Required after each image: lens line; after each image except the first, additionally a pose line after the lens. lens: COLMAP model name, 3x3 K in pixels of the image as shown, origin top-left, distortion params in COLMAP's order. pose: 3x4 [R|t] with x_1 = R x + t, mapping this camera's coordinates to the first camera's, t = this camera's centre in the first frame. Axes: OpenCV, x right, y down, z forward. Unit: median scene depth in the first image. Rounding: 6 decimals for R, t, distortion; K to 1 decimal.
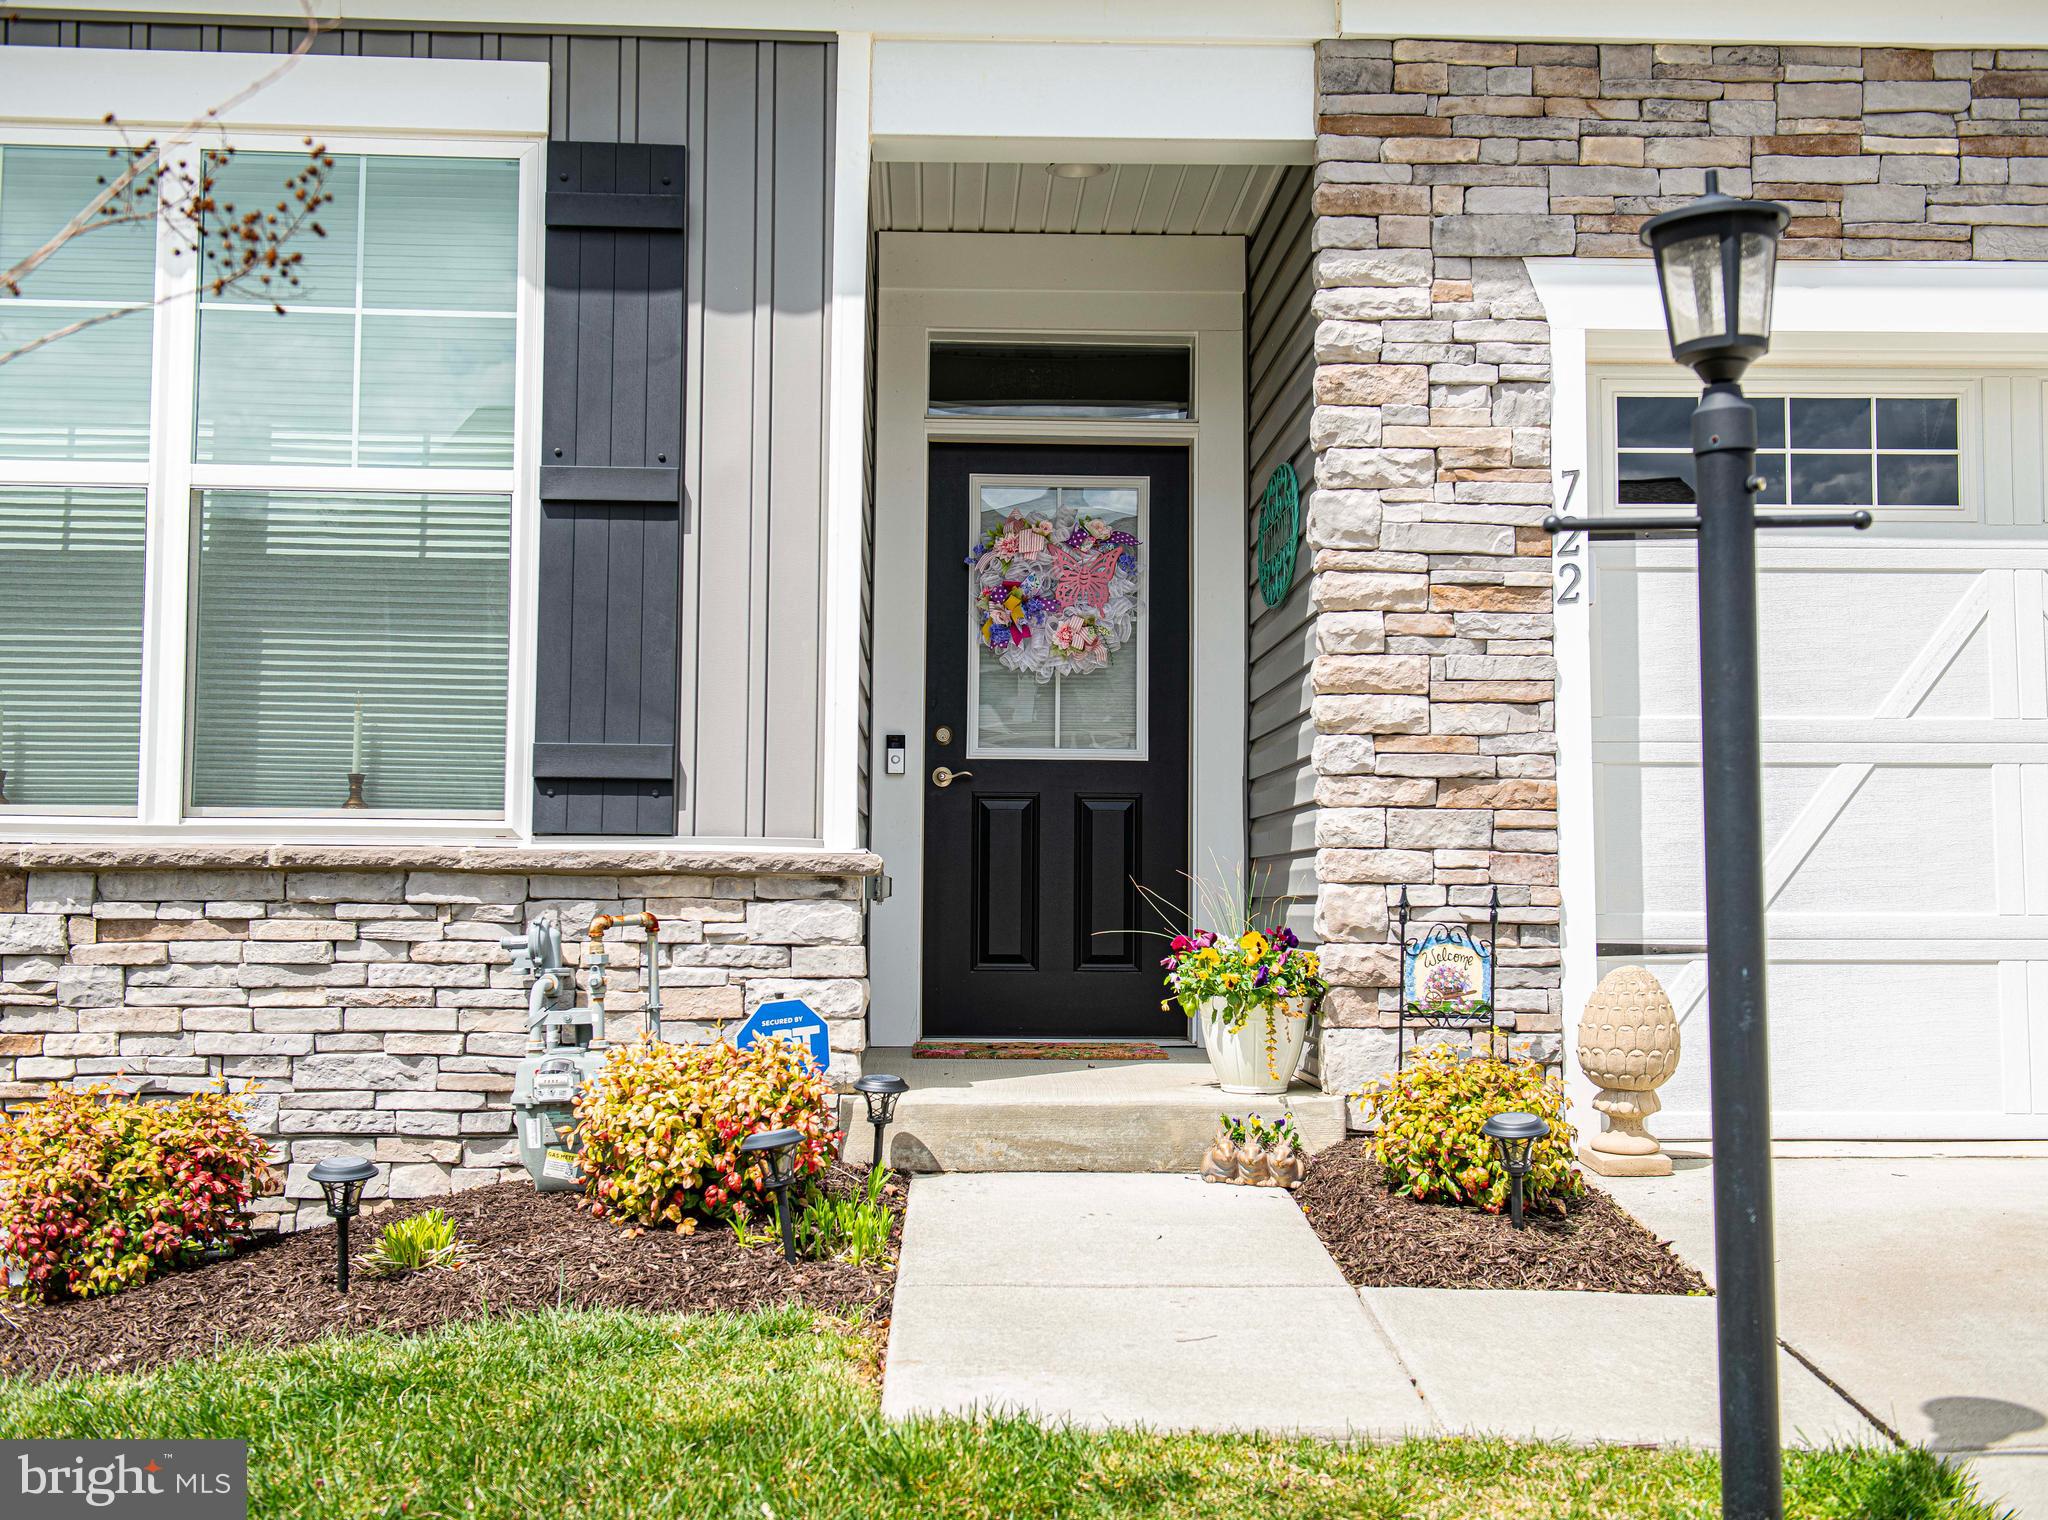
lens RADIAL K [[2220.1, 0, 1008.8], [0, 2220.1, 753.1], [0, 0, 1]] dist [0.030051, 0.000000]
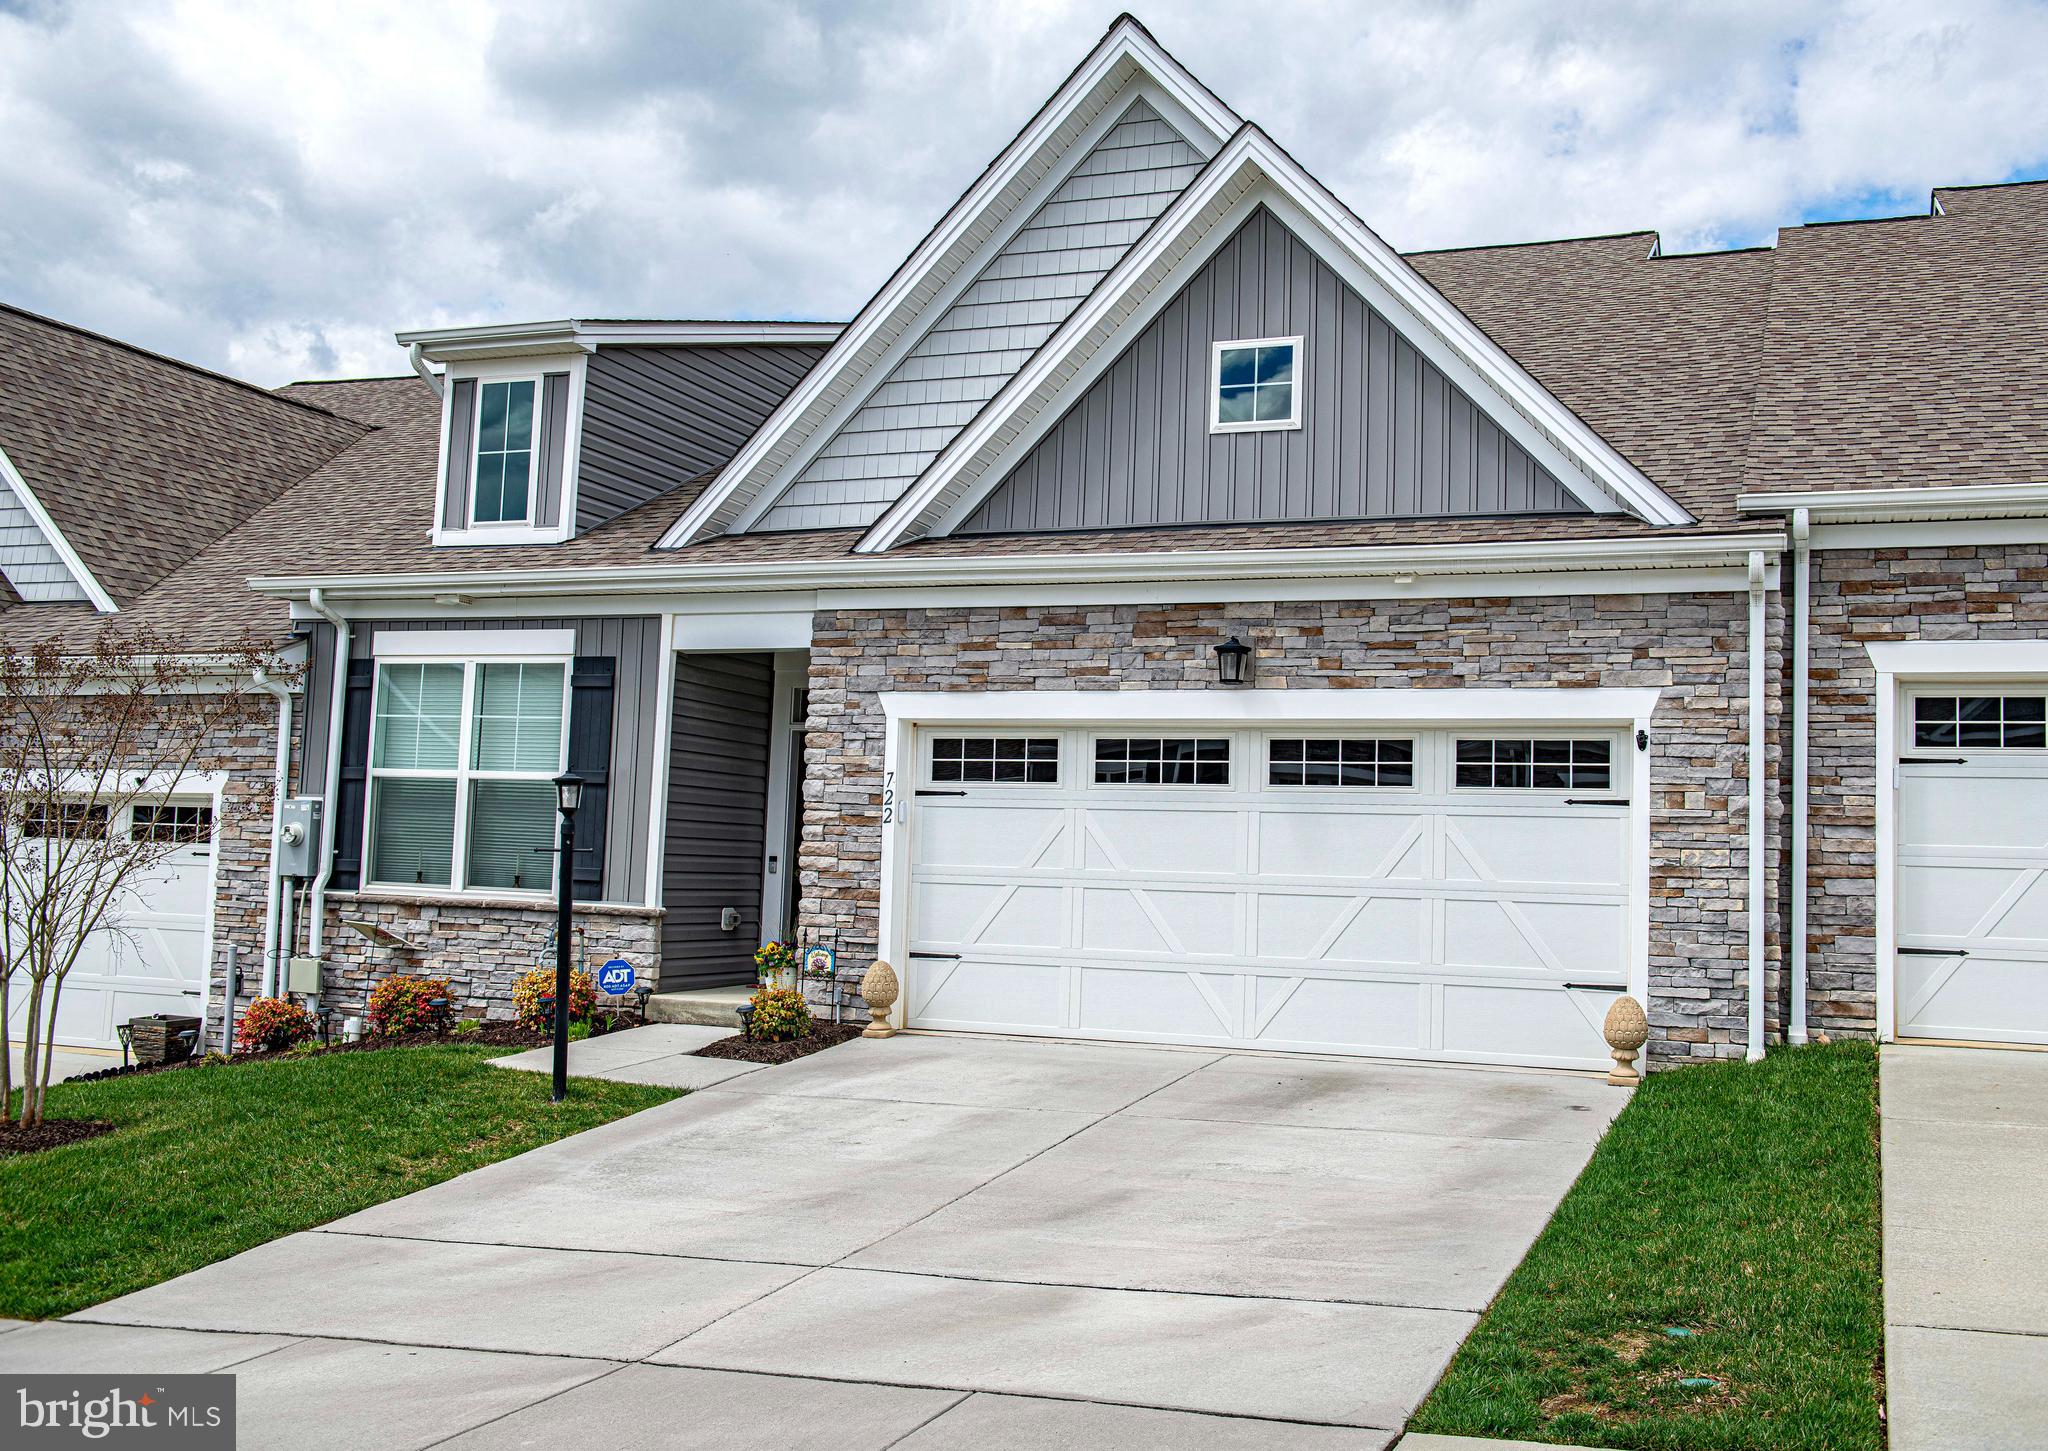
lens RADIAL K [[1950.0, 0, 1031.9], [0, 1950.0, 734.3], [0, 0, 1]] dist [0.012567, 0.000000]
pose [[0.911949, -0.003114, -0.410291, 1.381188], [-0.005302, 0.999798, -0.019372, -0.130718], [0.410269, 0.019842, 0.911749, -1.060861]]
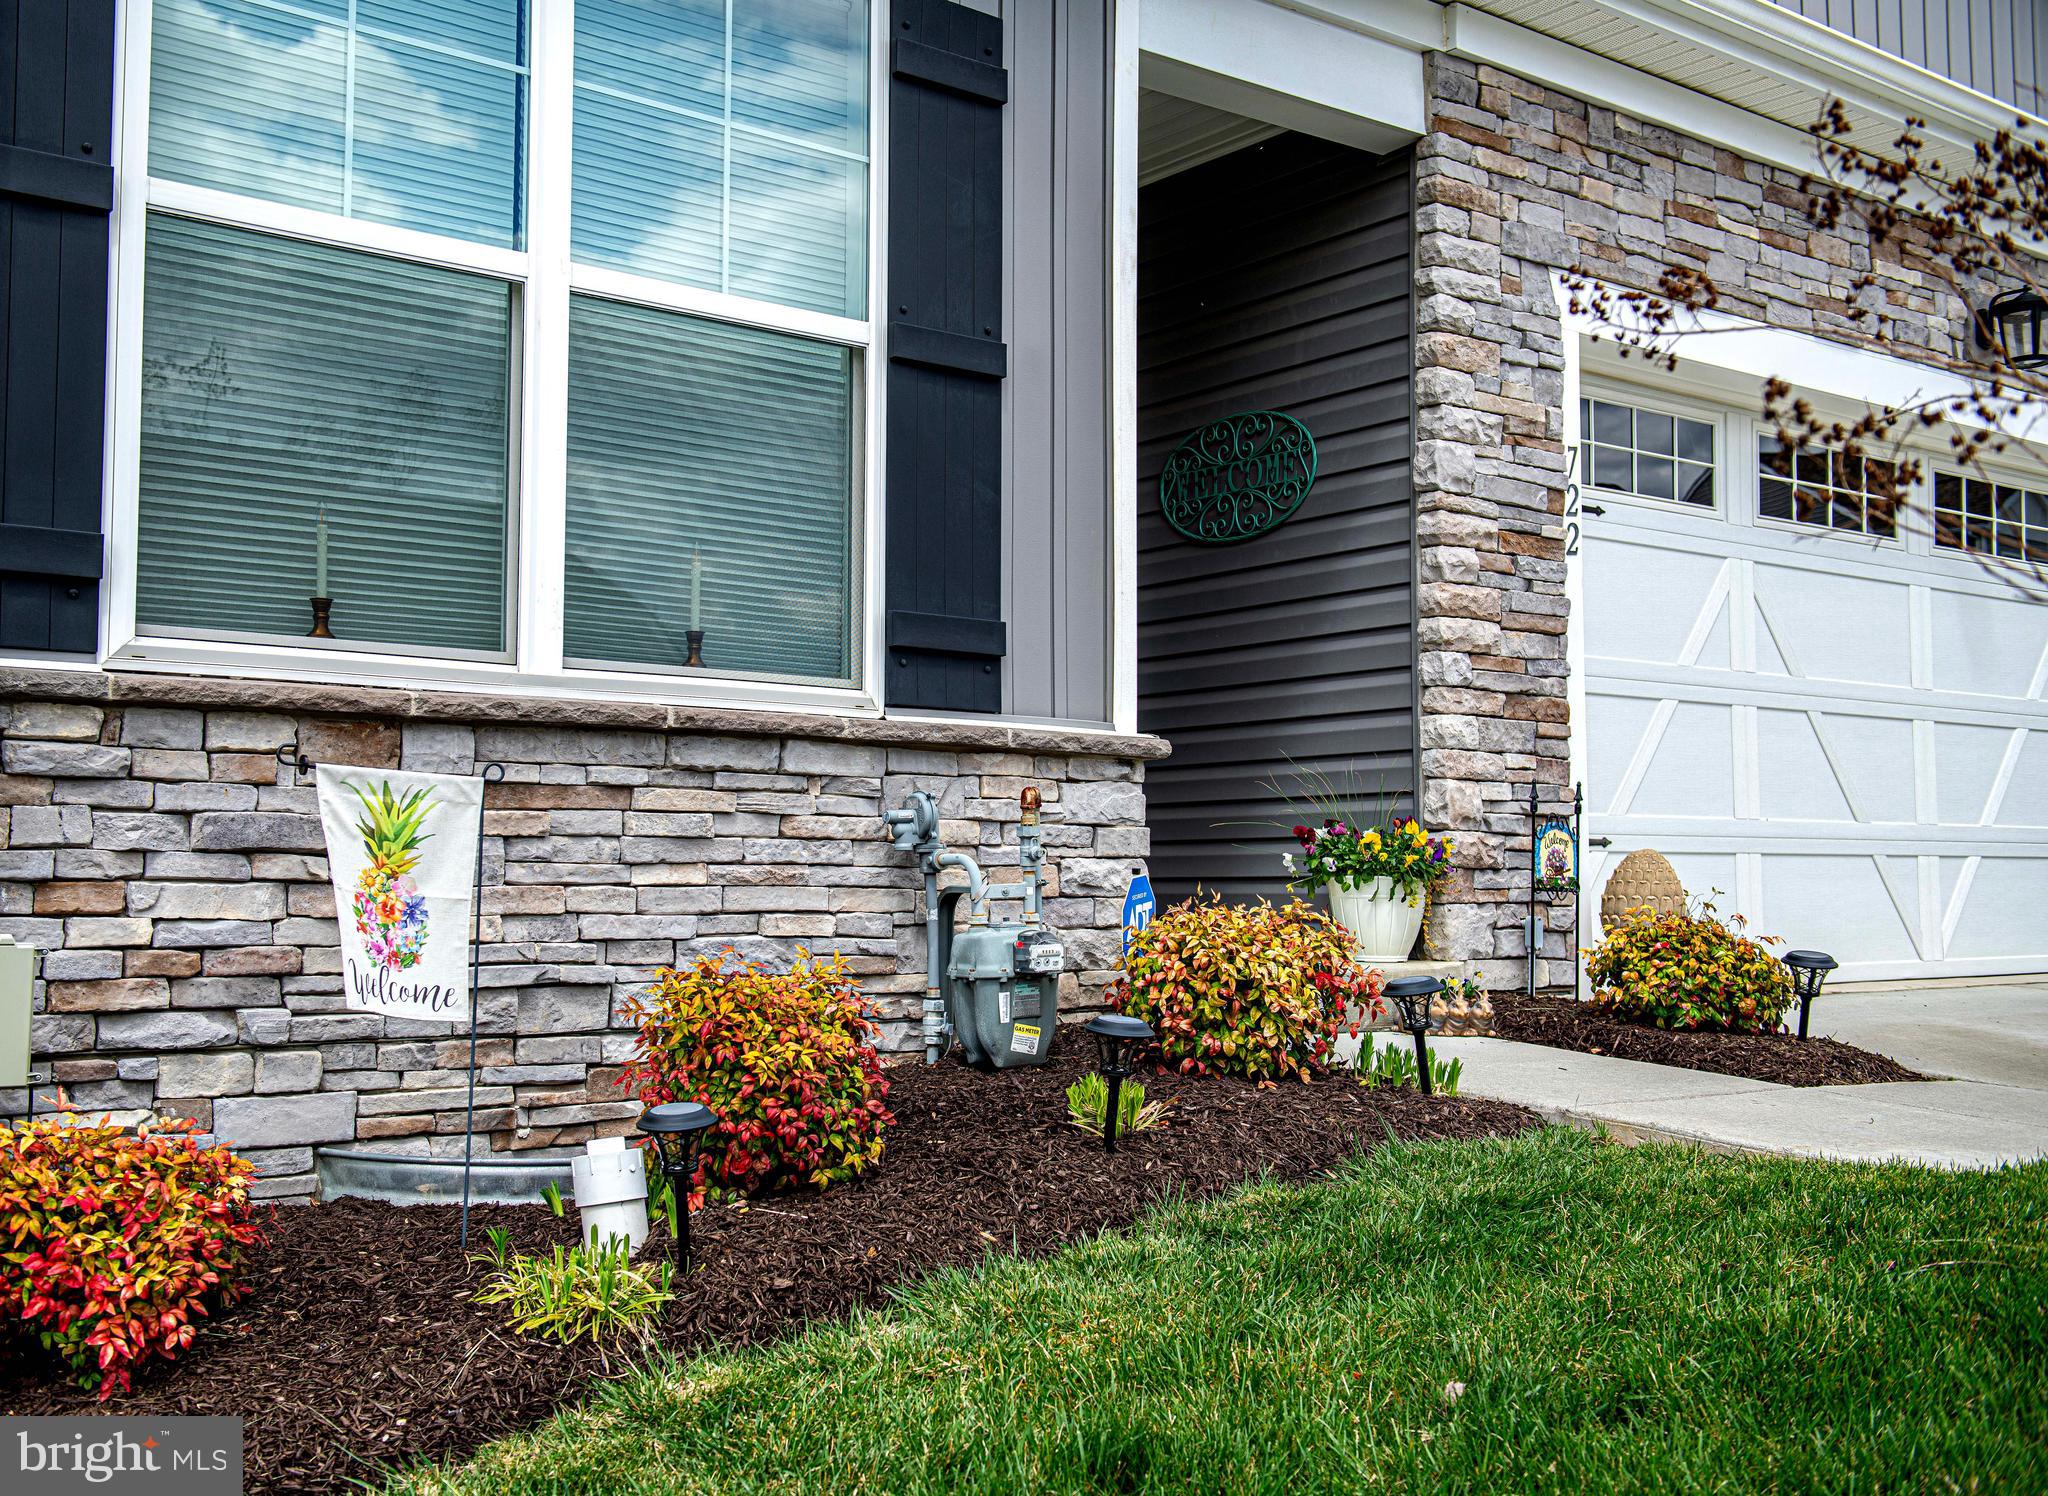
lens RADIAL K [[2222.6, 0, 951.0], [0, 2222.6, 727.7], [0, 0, 1]] dist [0.031938, 0.000000]
pose [[0.813397, 0.039122, 0.580393, -0.741600], [-0.037144, 0.999193, -0.015296, 0.059380], [-0.580523, -0.009116, 0.814193, 0.206164]]
